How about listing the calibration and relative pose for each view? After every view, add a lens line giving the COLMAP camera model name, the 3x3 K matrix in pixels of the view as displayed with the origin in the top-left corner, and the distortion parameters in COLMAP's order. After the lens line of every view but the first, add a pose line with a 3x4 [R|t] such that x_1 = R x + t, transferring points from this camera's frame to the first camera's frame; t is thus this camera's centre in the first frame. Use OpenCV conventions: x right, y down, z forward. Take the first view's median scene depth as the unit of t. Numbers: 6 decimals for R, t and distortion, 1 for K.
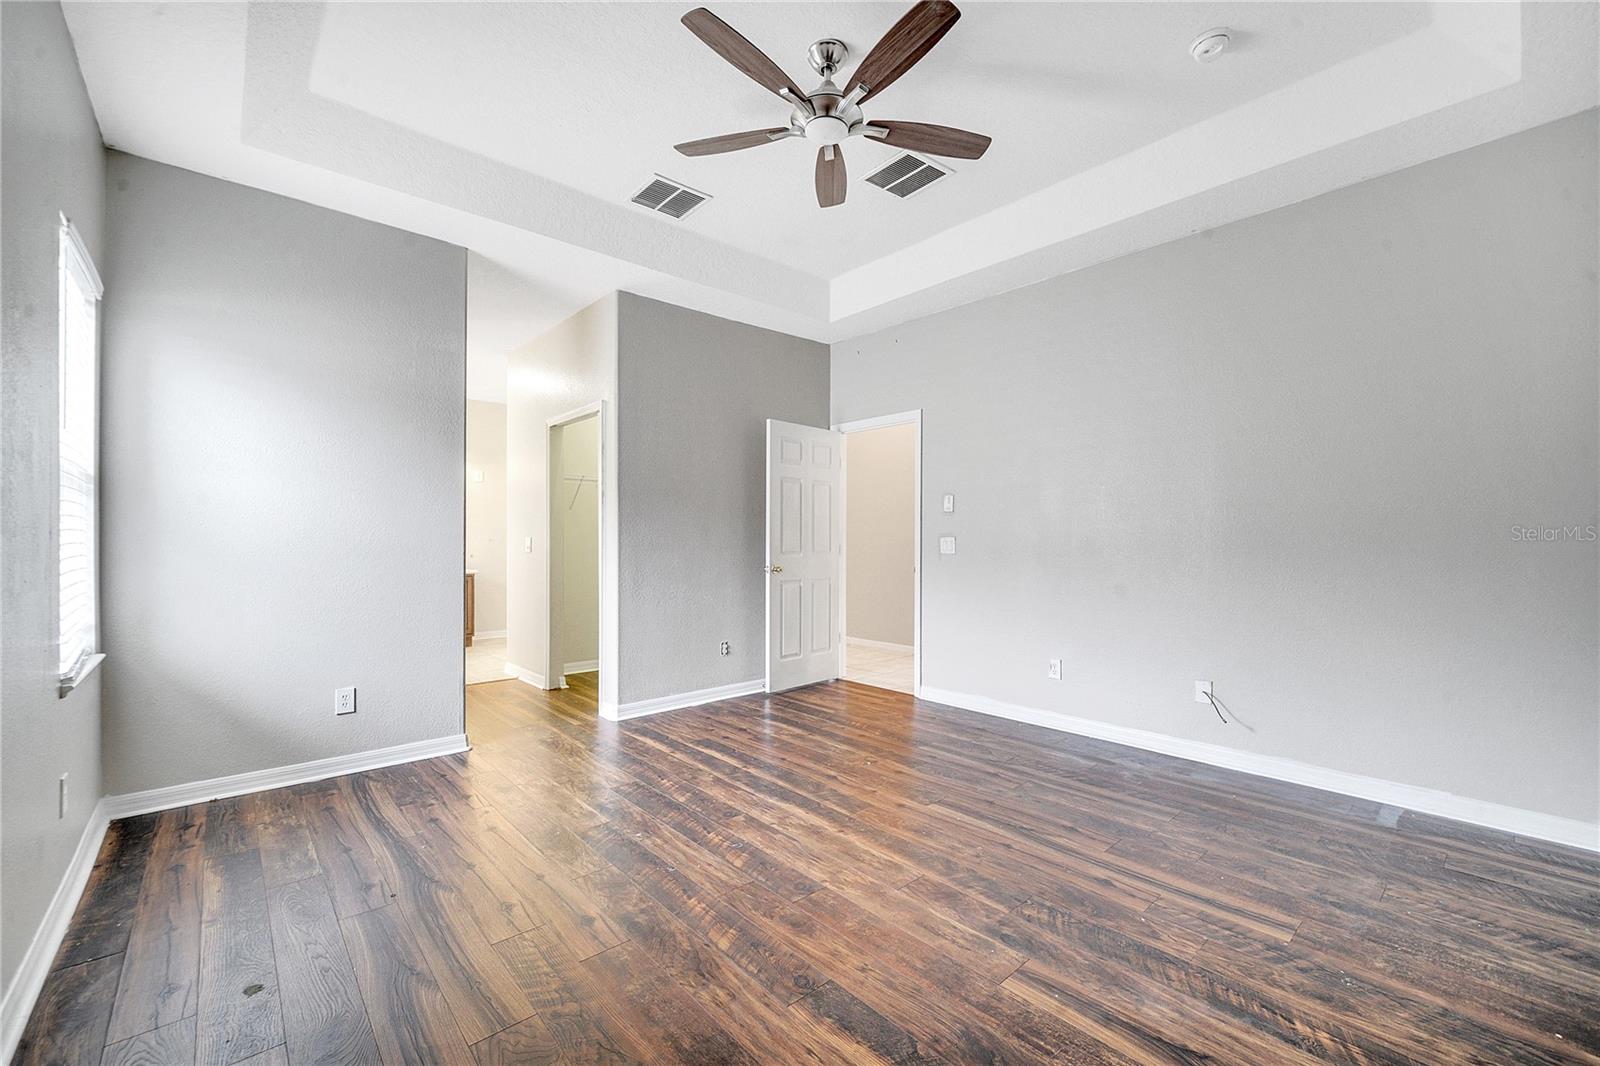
lens RADIAL K [[655.4, 0, 799.1], [0, 655.4, 534.8], [0, 0, 1]] dist [-0.005913, -0.000949]
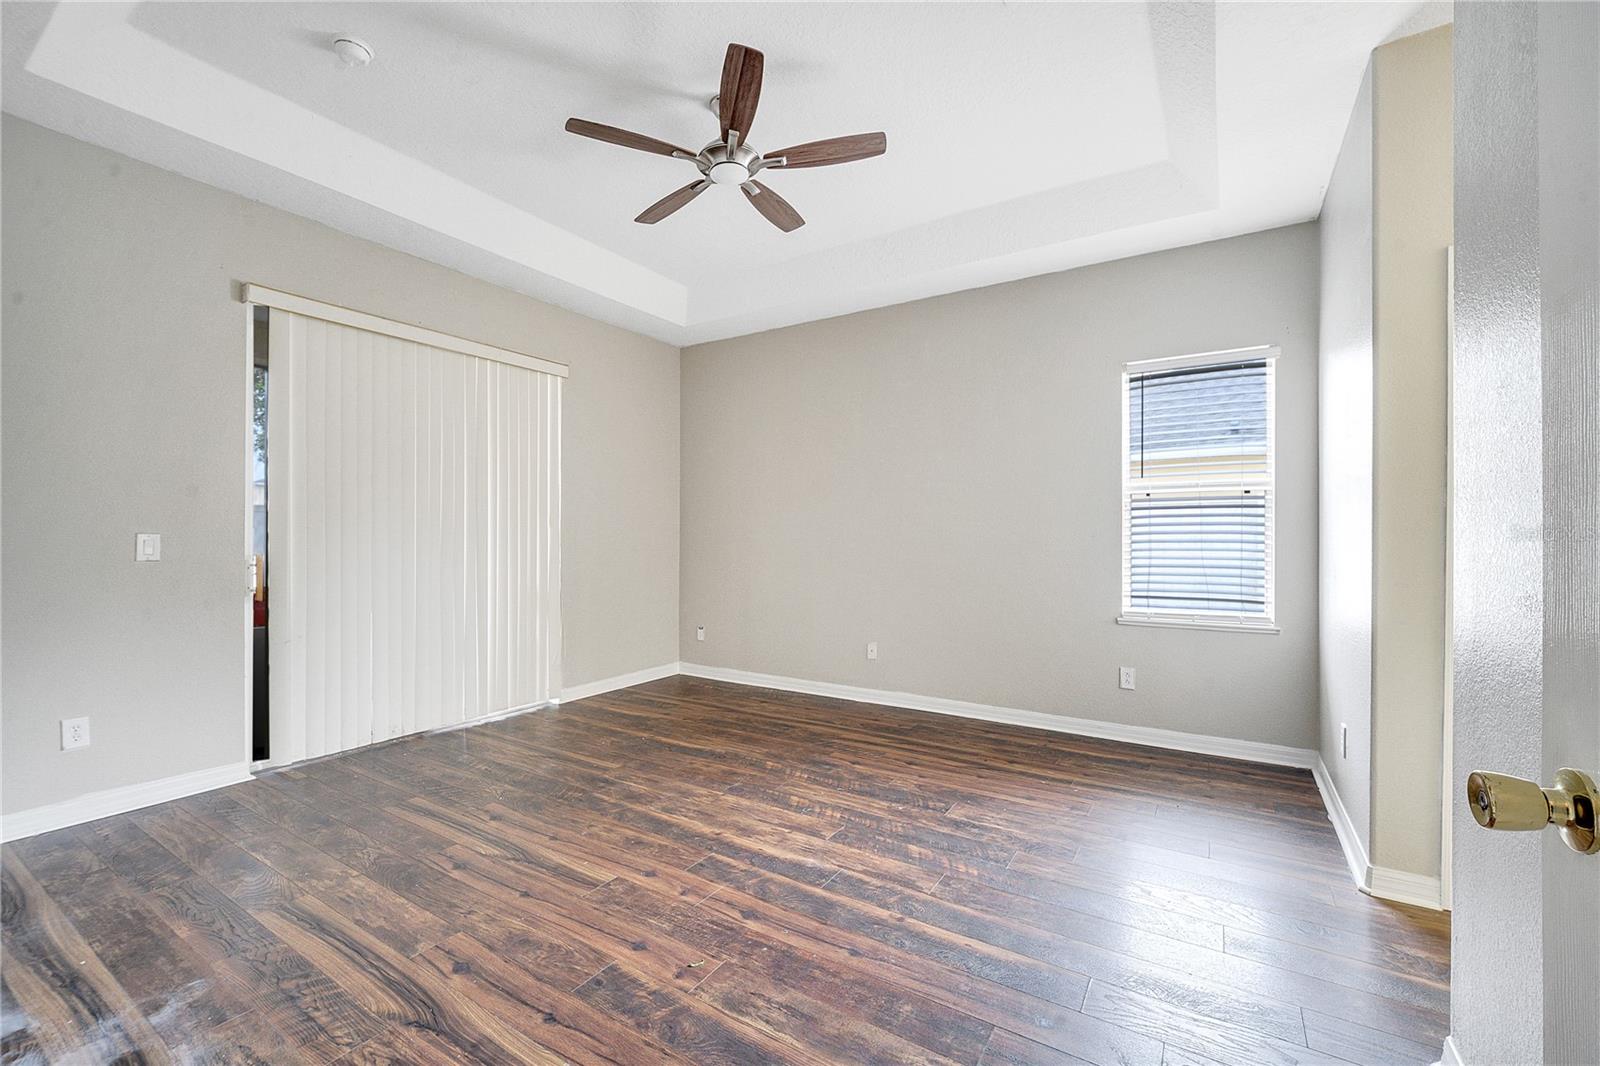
lens RADIAL K [[655.4, 0, 801.2], [0, 655.4, 540.3], [0, 0, 1]] dist [-0.005913, -0.000949]
pose [[-0.960903, -0.001887, -0.276880, 0.209023], [-0.000487, 0.999987, -0.005123, 0.012243], [0.276886, -0.004788, -0.960891, 1.901761]]
